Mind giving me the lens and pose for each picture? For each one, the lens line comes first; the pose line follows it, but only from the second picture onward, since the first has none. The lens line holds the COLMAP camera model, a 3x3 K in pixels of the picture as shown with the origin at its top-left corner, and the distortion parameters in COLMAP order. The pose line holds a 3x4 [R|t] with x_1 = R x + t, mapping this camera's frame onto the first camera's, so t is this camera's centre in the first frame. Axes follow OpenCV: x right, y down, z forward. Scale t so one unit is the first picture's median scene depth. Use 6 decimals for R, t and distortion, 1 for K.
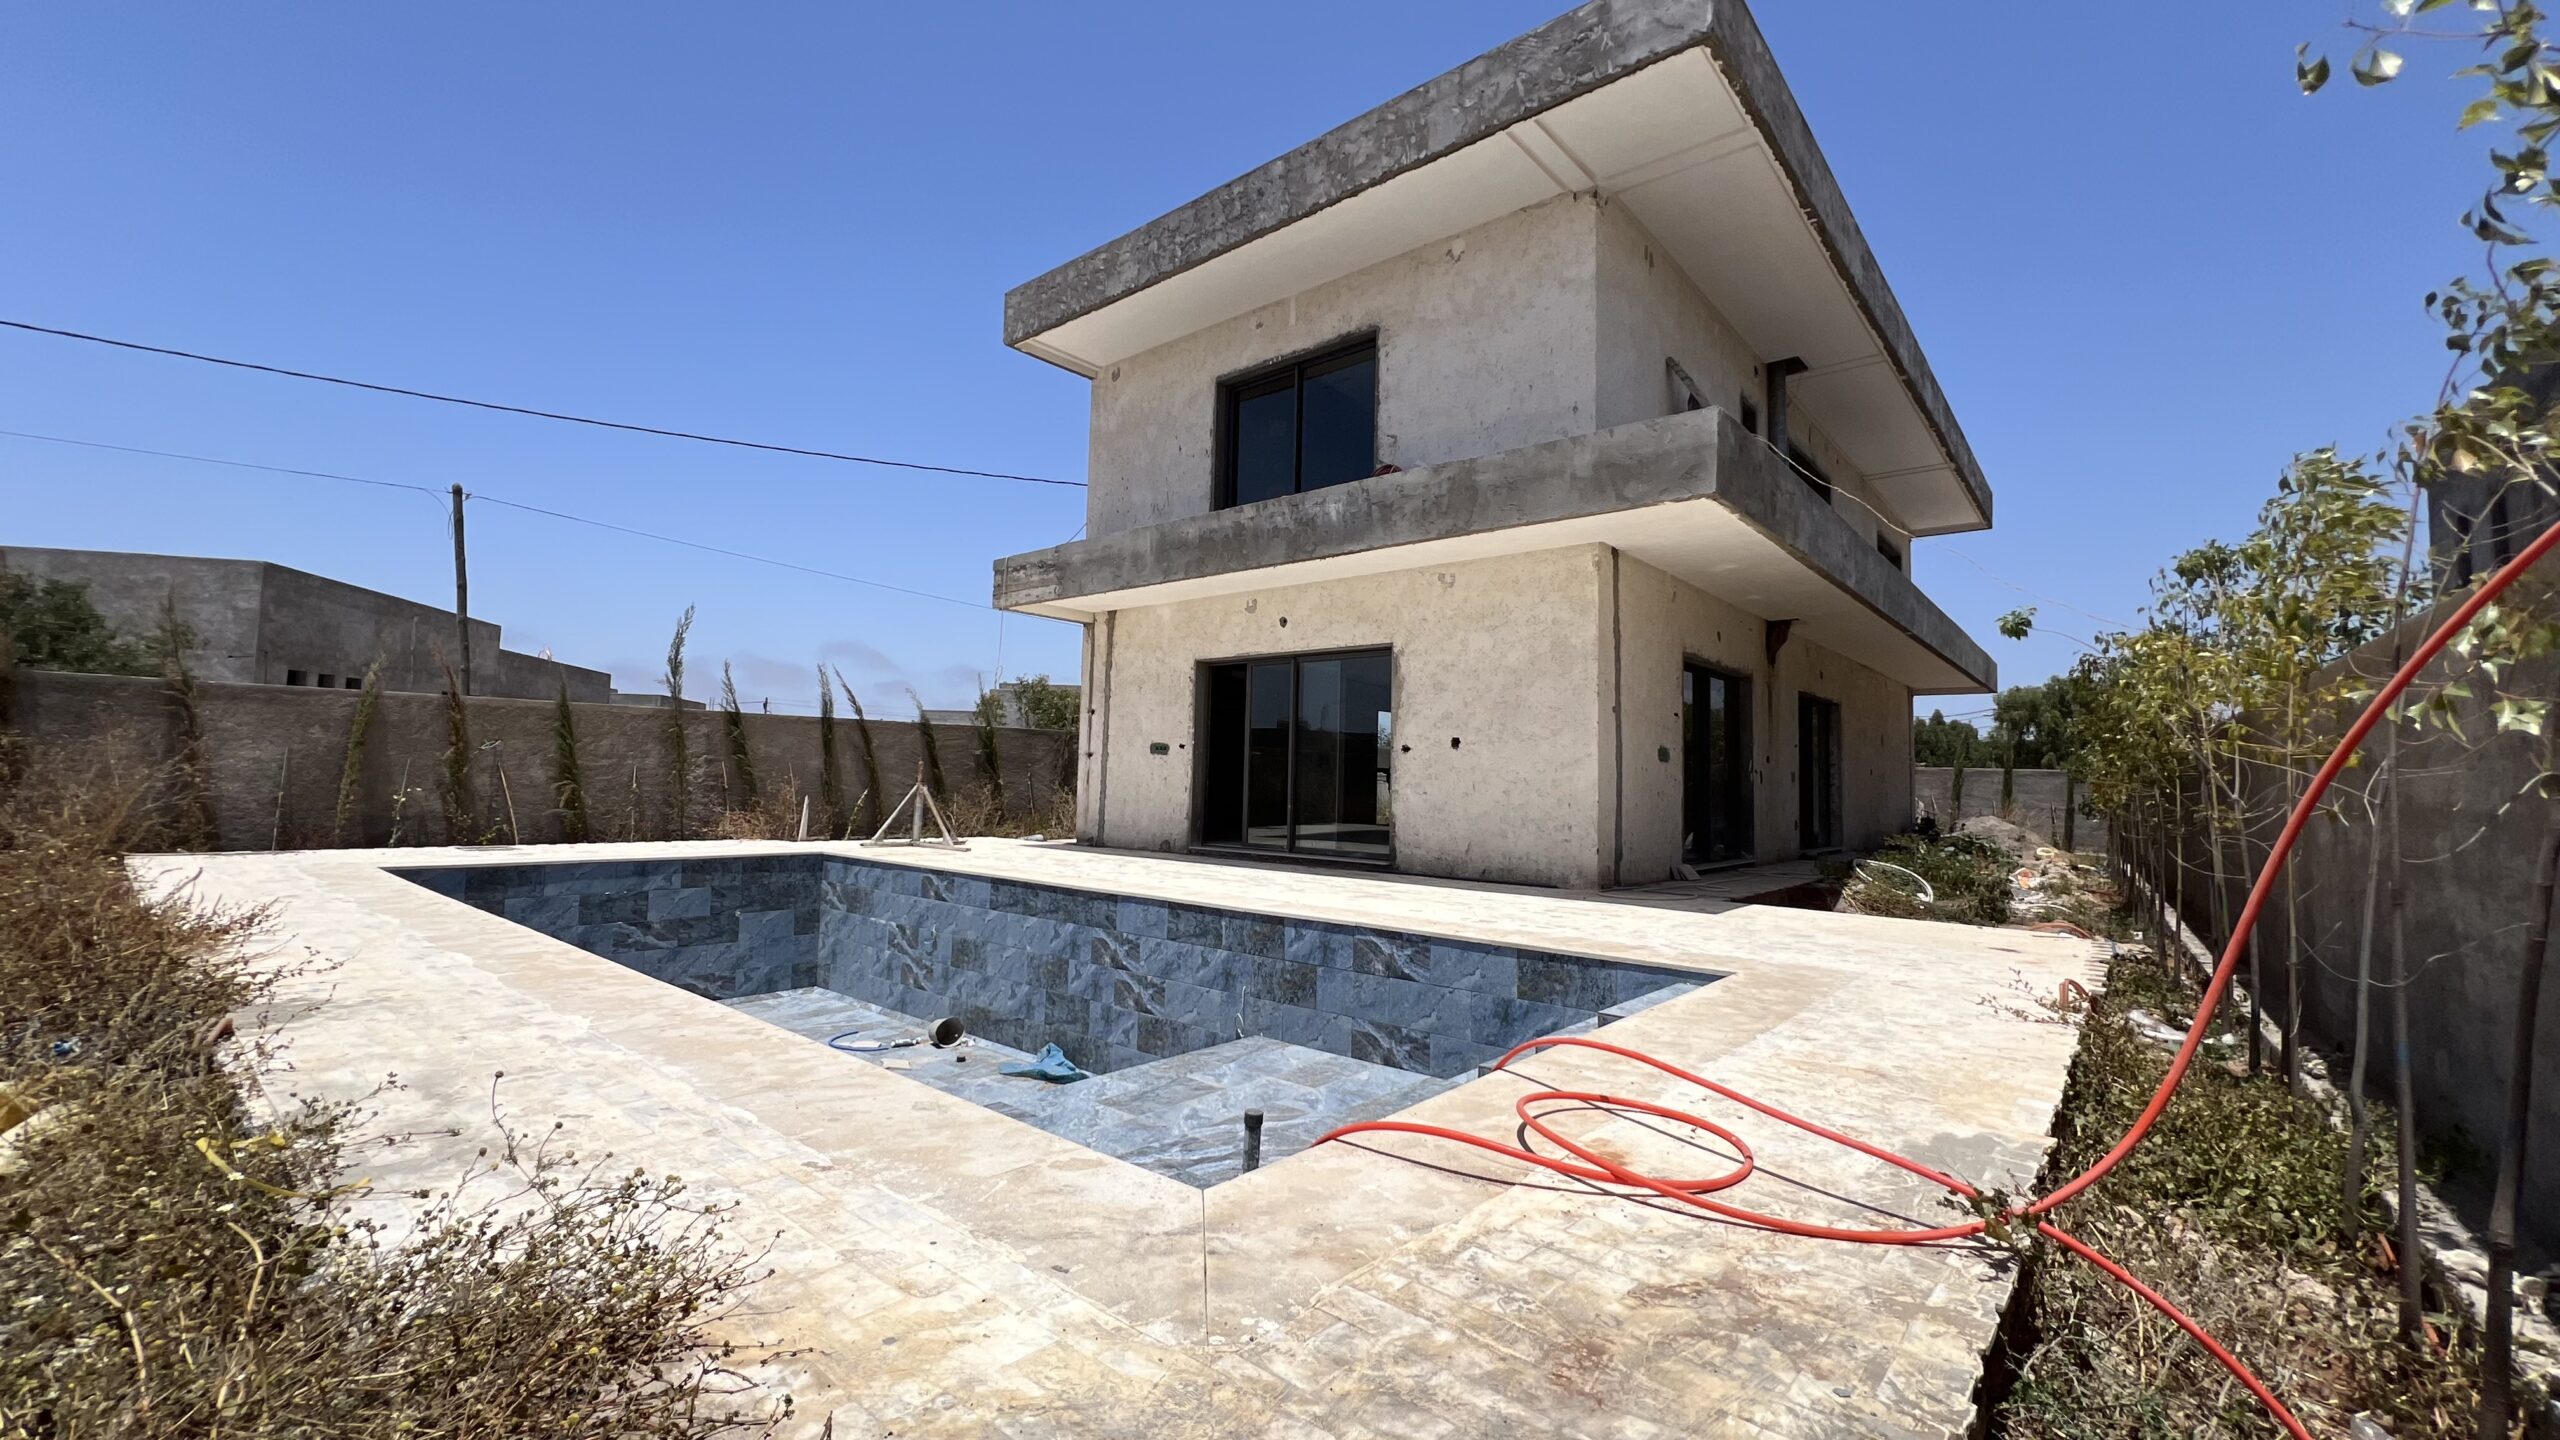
lens RADIAL K [[1025.4, 0, 1273.4], [0, 1025.4, 712.6], [0, 0, 1]] dist [-0.003660, 0.000477]
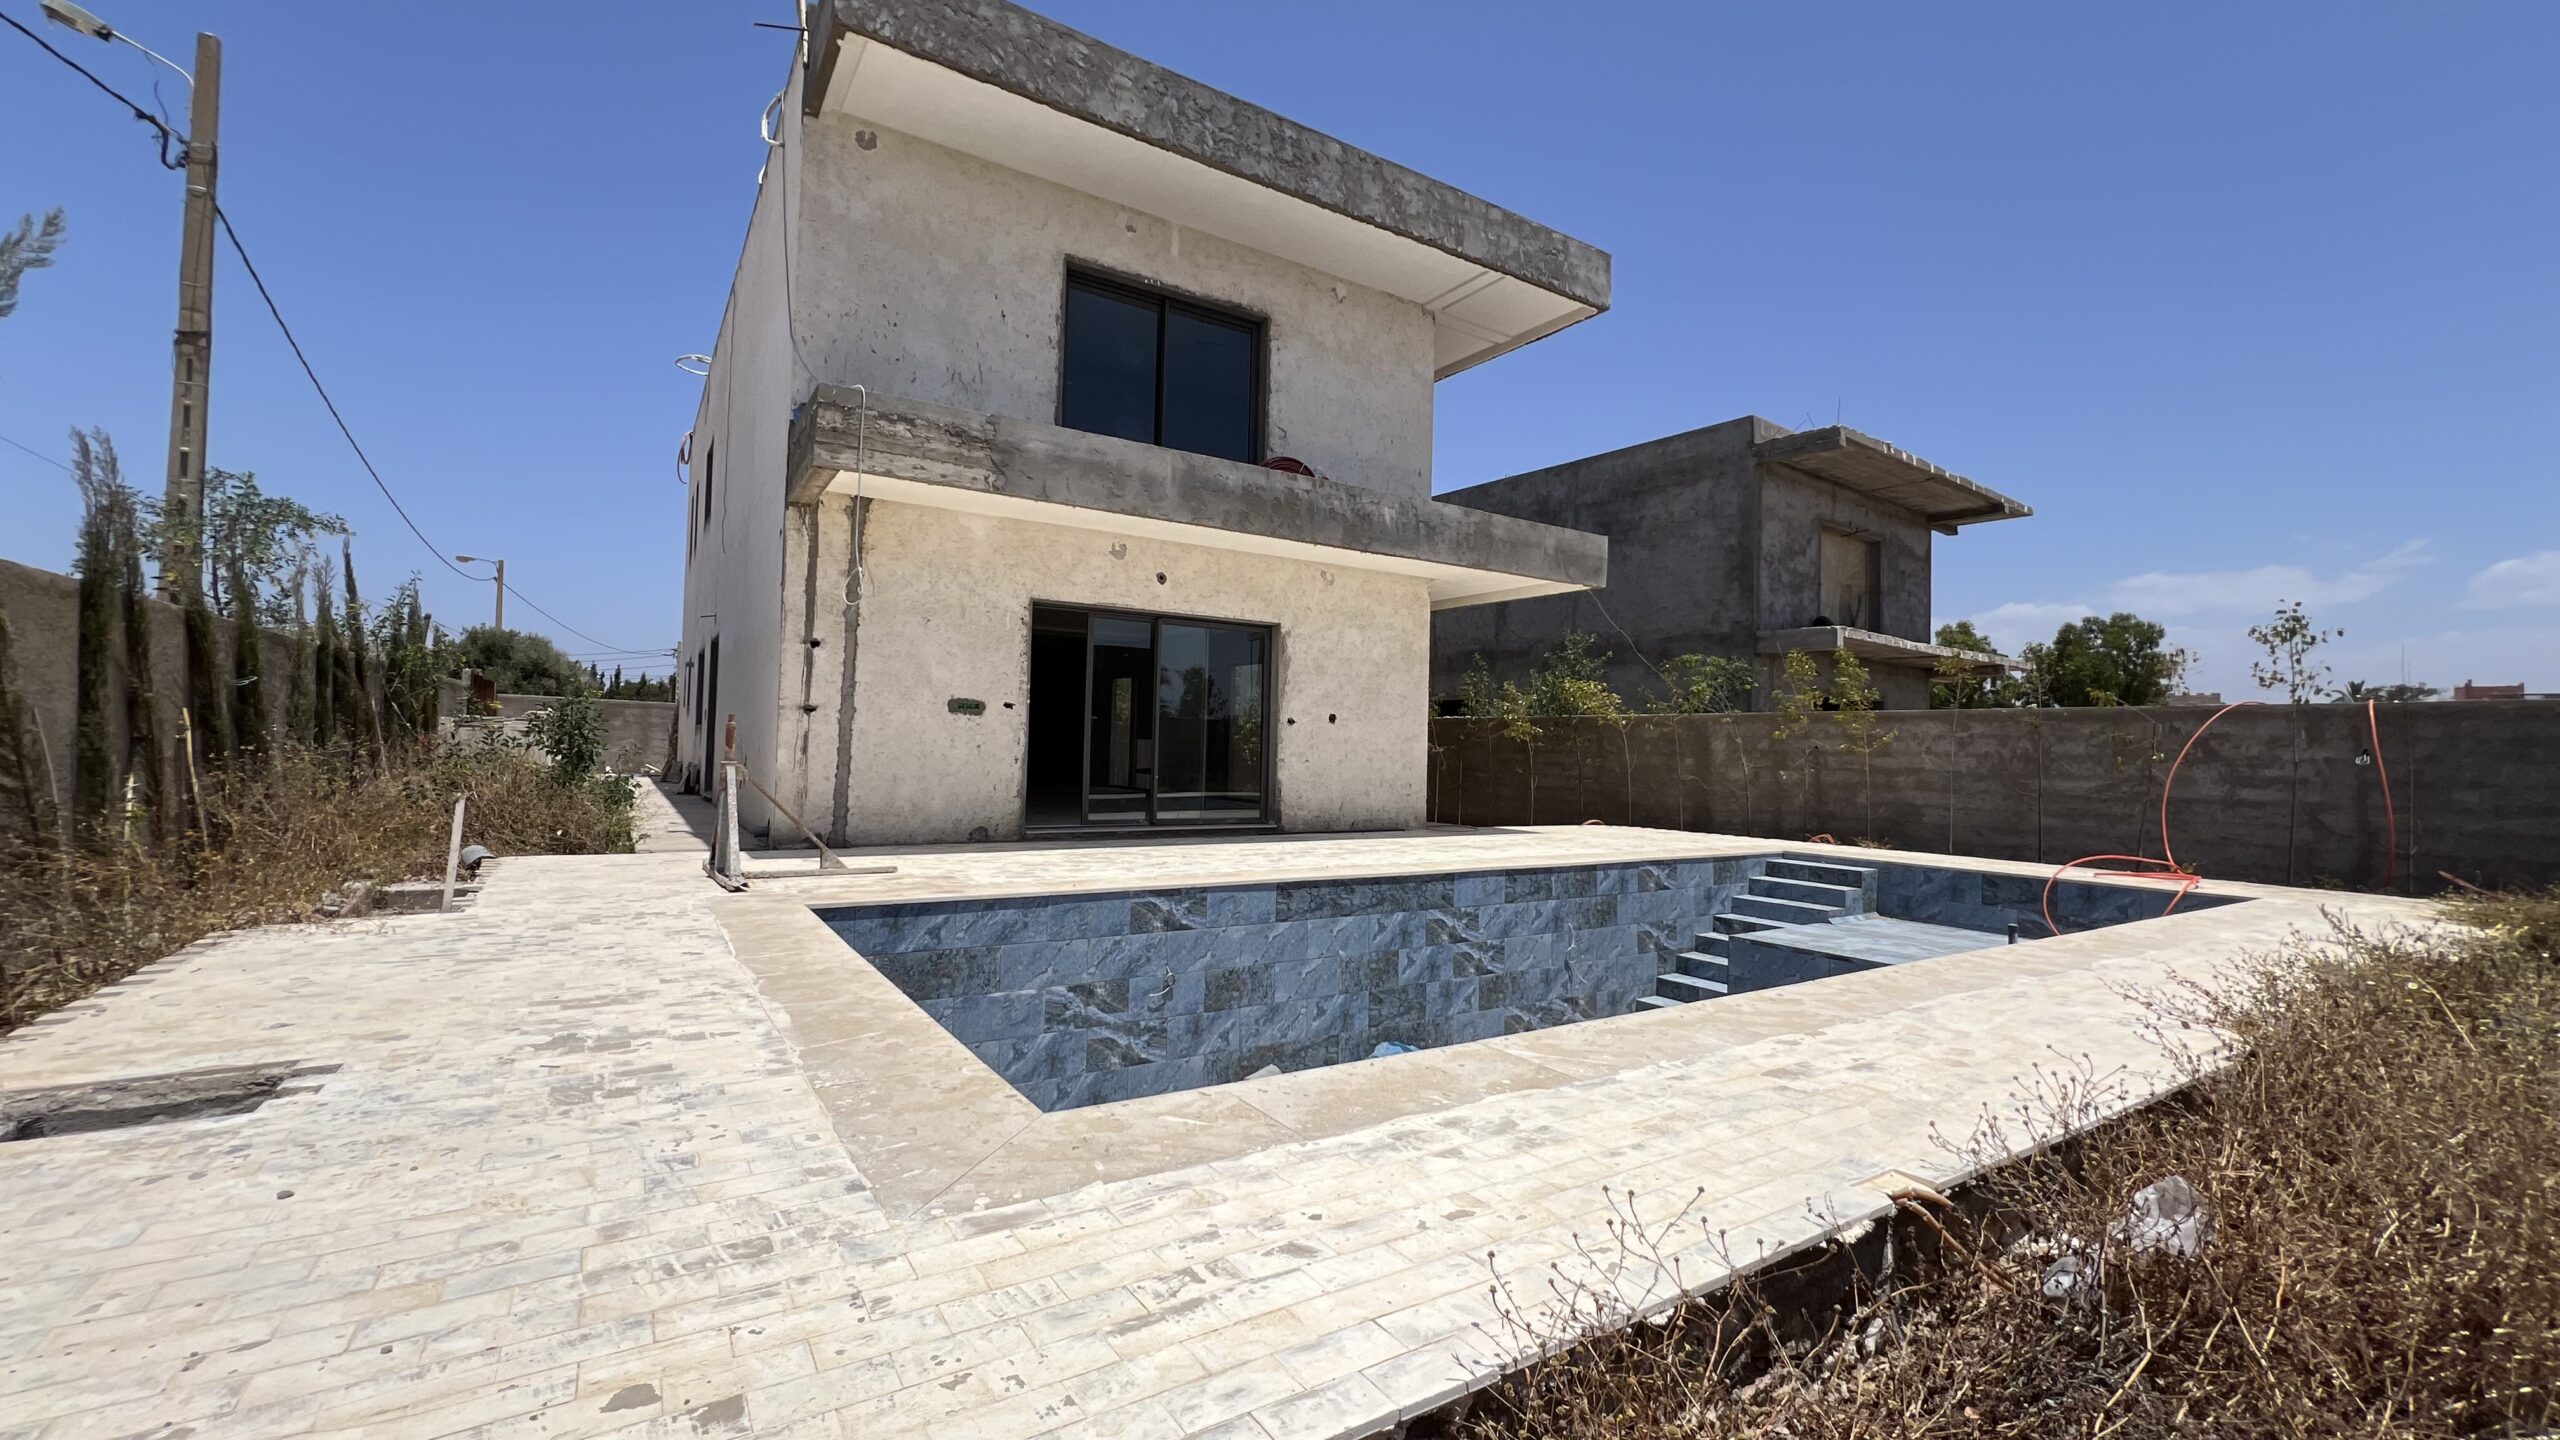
lens RADIAL K [[1025.4, 0, 1273.4], [0, 1025.4, 712.6], [0, 0, 1]] dist [-0.003660, 0.000477]
pose [[0.289279, 0.017620, 0.957083, -0.973013], [-0.082535, 0.996566, 0.006599, 0.020457], [-0.953680, -0.080902, 0.289740, 0.722299]]
